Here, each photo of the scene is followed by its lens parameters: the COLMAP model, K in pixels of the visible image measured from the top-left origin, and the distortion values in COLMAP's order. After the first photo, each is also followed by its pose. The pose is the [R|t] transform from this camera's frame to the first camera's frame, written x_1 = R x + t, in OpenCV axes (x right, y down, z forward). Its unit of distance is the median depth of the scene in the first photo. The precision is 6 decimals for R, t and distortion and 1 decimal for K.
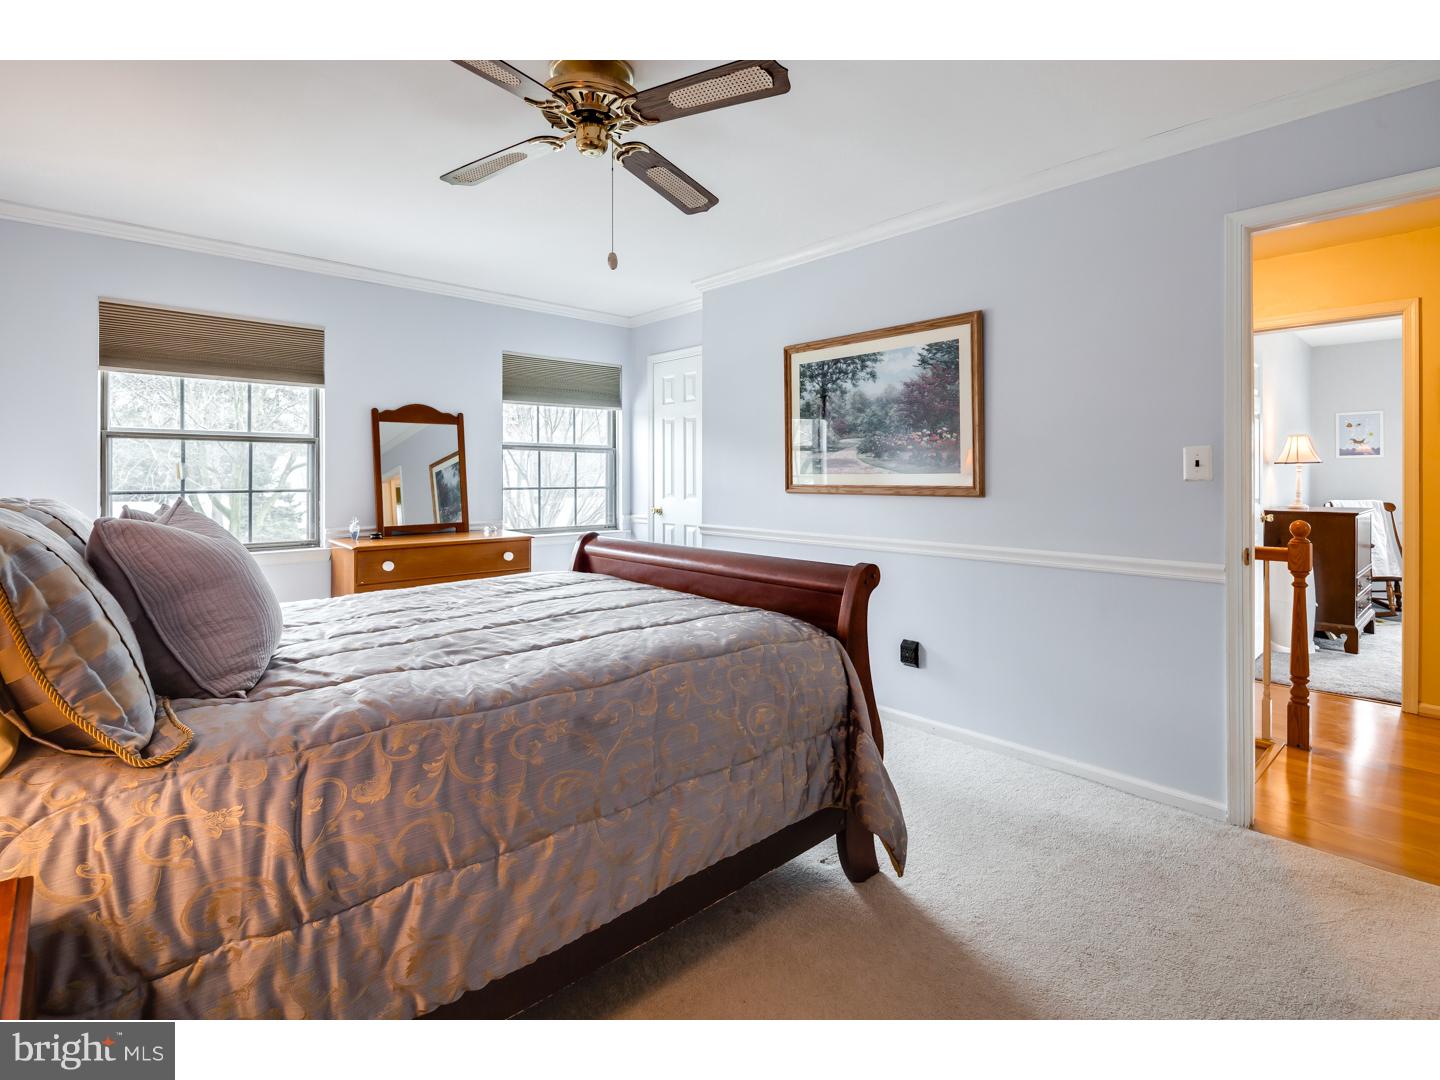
lens RADIAL K [[703.2, 0, 717.5], [0, 703.2, 535.9], [0, 0, 1]] dist [0.000450, -0.000123]
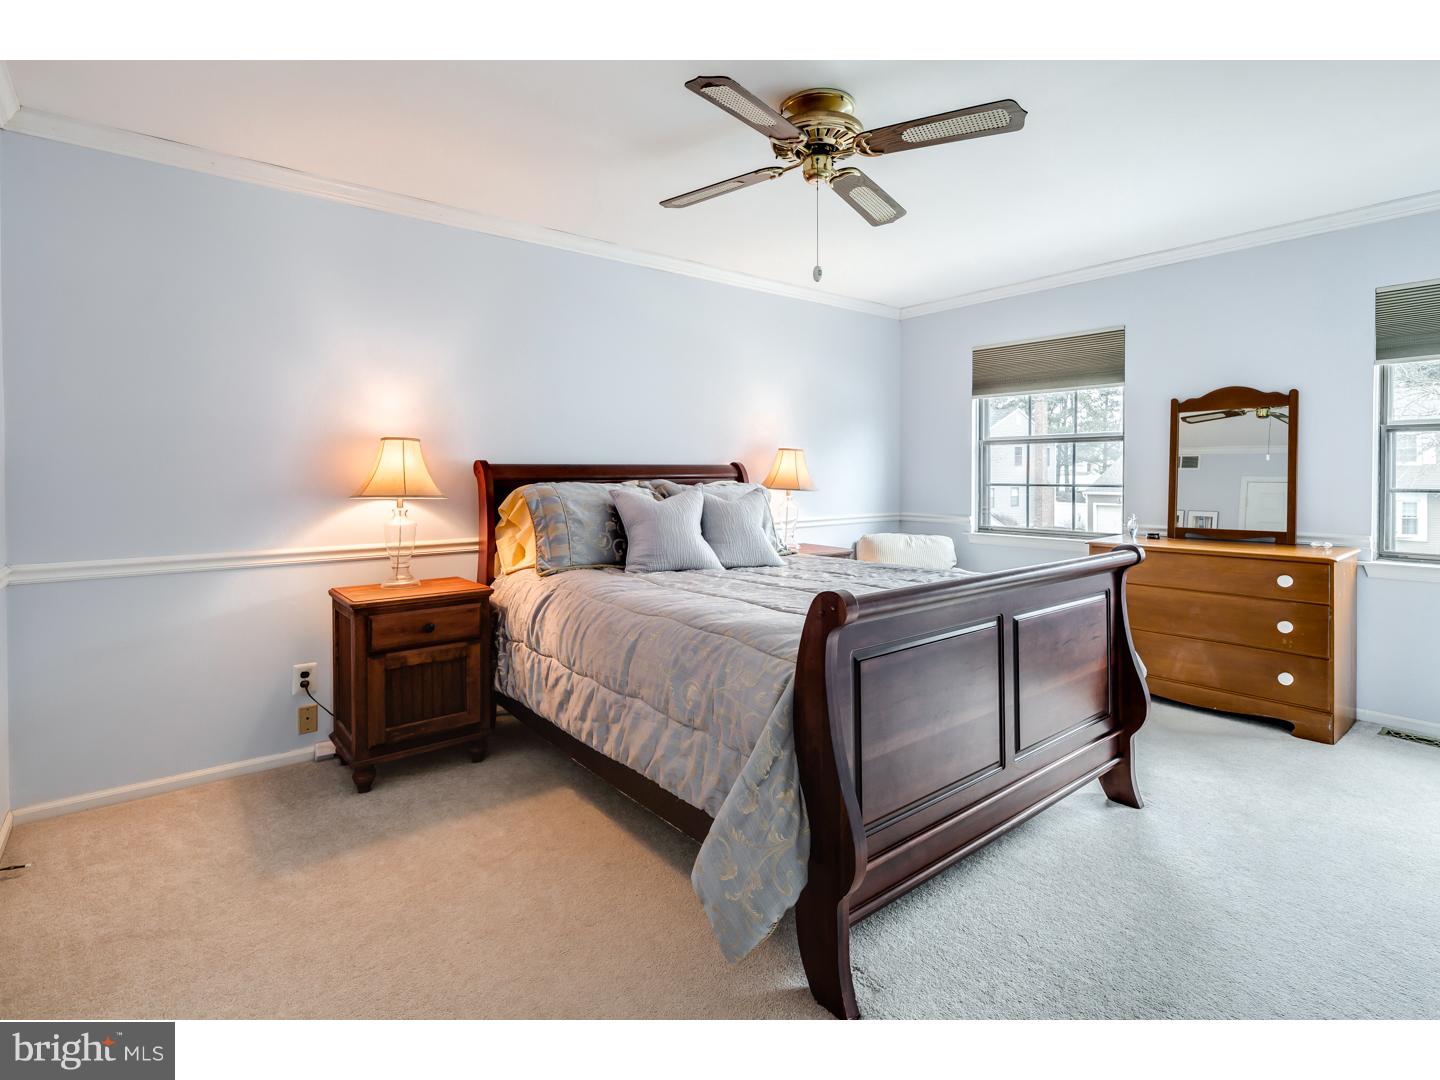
lens RADIAL K [[703.2, 0, 717.5], [0, 703.2, 535.9], [0, 0, 1]] dist [0.000450, -0.000123]
pose [[-0.055655, 0.089479, -0.994433, 0.510289], [-0.085045, 0.991932, 0.094013, -0.040357], [0.994822, 0.089804, -0.047596, 0.485902]]
